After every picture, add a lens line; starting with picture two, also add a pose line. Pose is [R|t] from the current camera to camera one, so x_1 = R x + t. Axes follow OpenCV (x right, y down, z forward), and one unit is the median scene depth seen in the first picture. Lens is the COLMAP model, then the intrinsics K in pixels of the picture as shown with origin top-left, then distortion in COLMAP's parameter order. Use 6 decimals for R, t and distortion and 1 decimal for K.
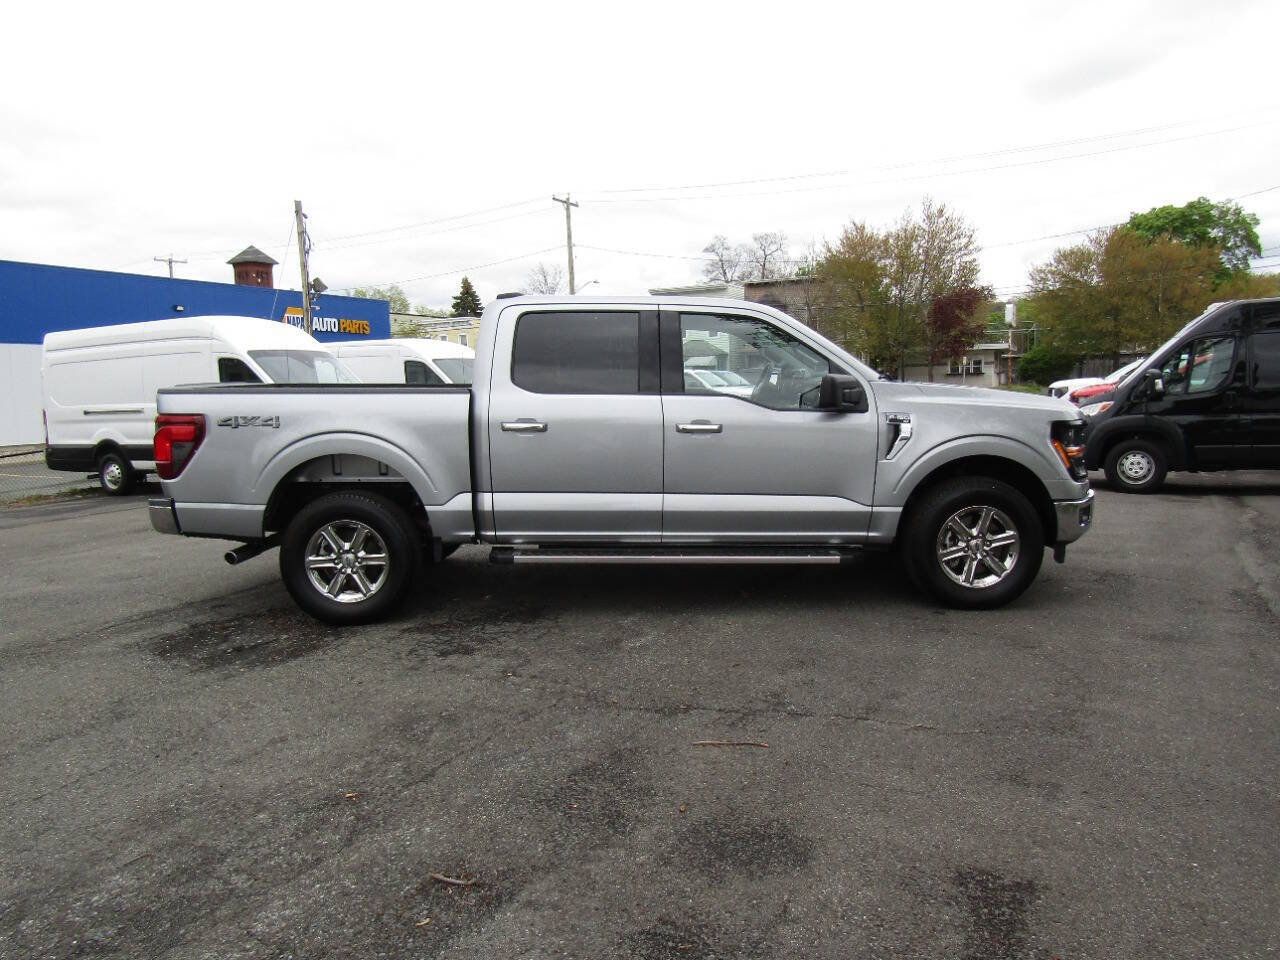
lens RADIAL K [[926.9, 0, 632.8], [0, 926.9, 482.5], [0, 0, 1]] dist [-0.029760, 0.028233]
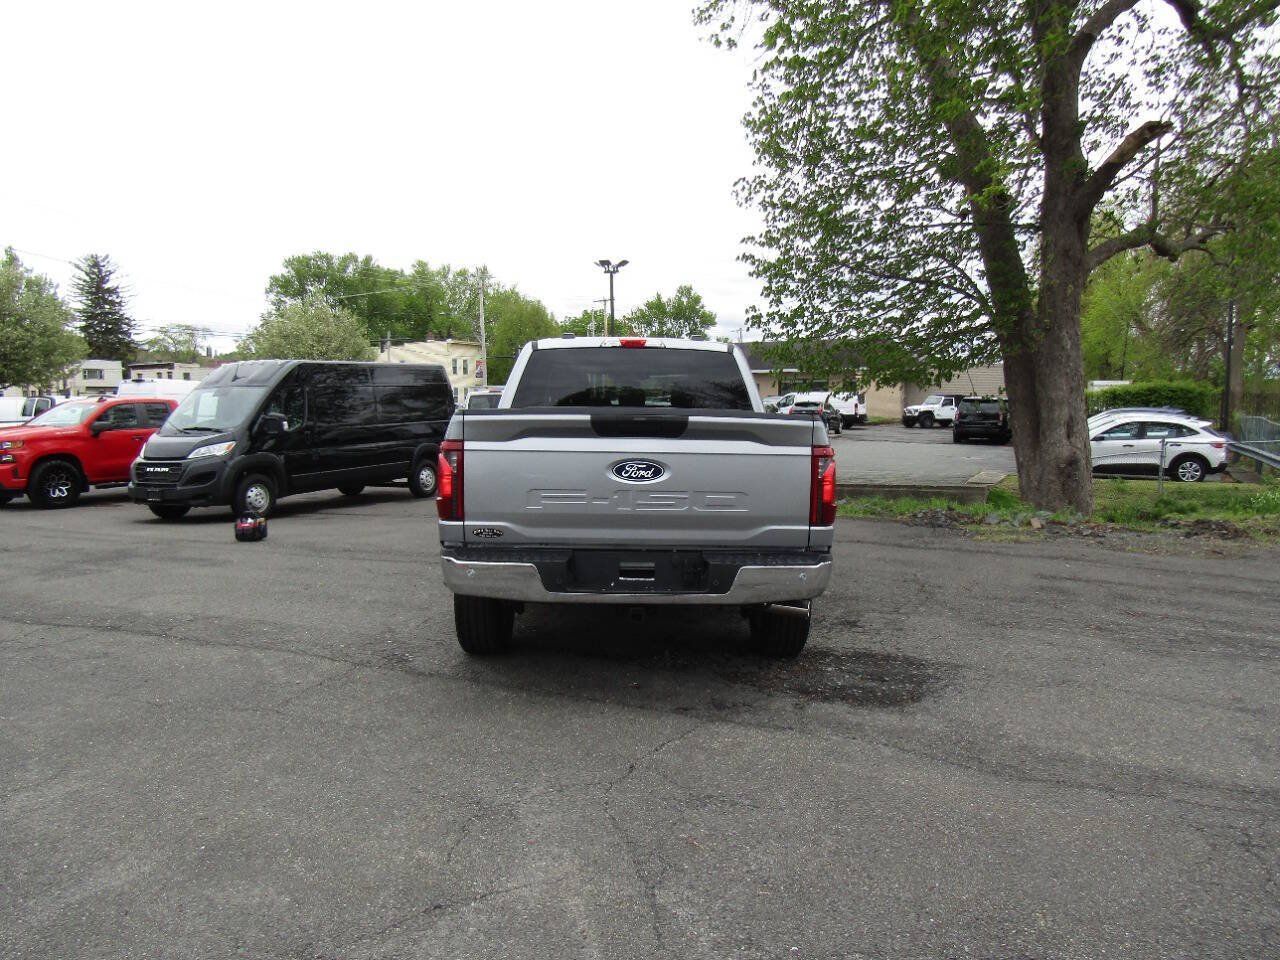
lens RADIAL K [[926.9, 0, 633.5], [0, 926.9, 514.7], [0, 0, 1]] dist [-0.029760, 0.028233]
pose [[-0.010370, -0.093545, 0.995561, -0.602129], [0.113236, 0.989100, 0.094117, -0.050620], [-0.993514, 0.113709, 0.000336, 0.529700]]
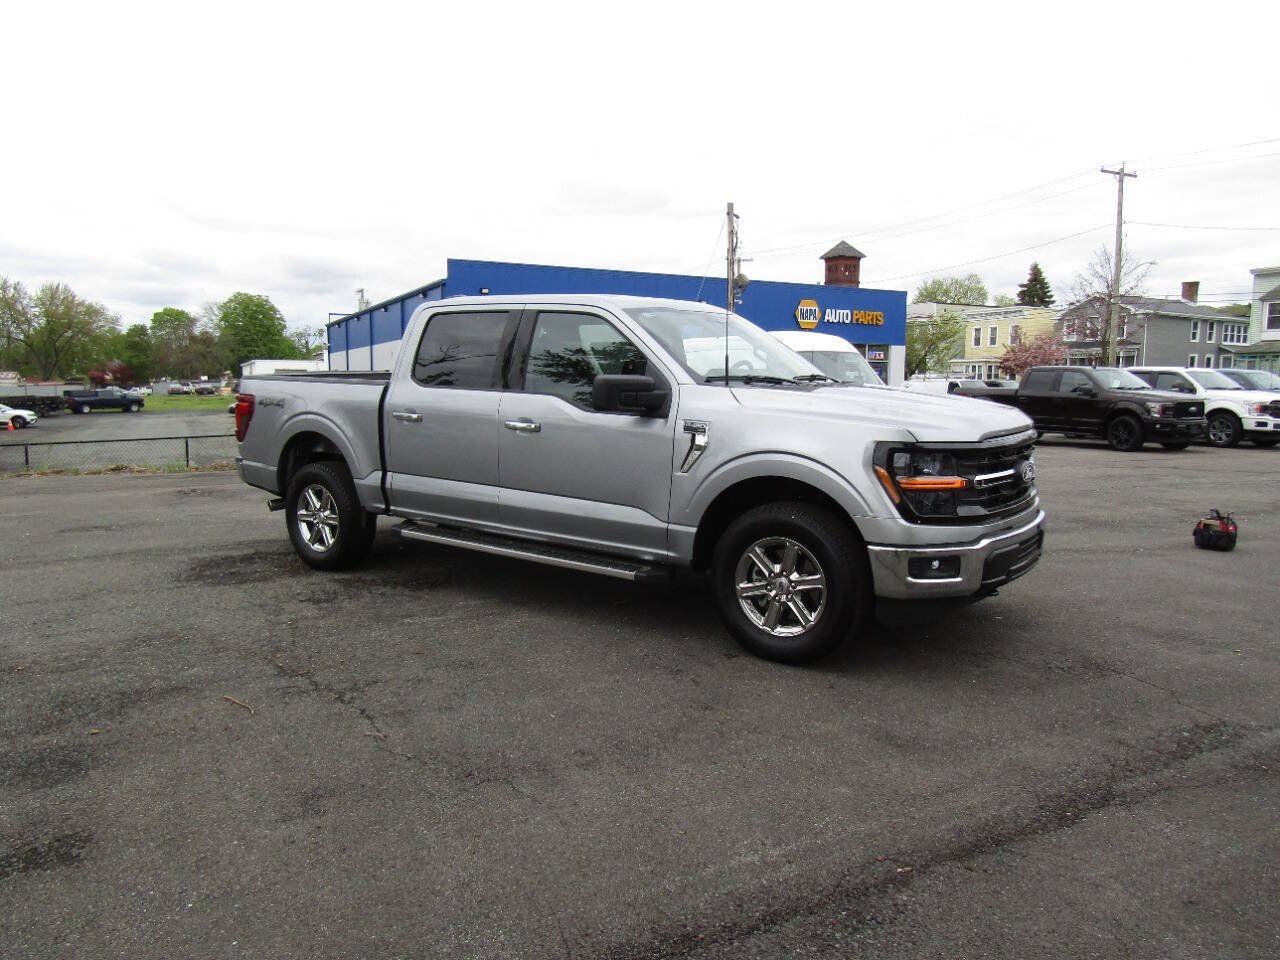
lens RADIAL K [[926.9, 0, 641.6], [0, 926.9, 482.1], [0, 0, 1]] dist [-0.029760, 0.028233]
pose [[0.810021, 0.089978, -0.579456, 0.340495], [-0.084056, 0.995769, 0.037122, -0.020320], [0.580345, 0.018637, 0.814158, 0.111840]]
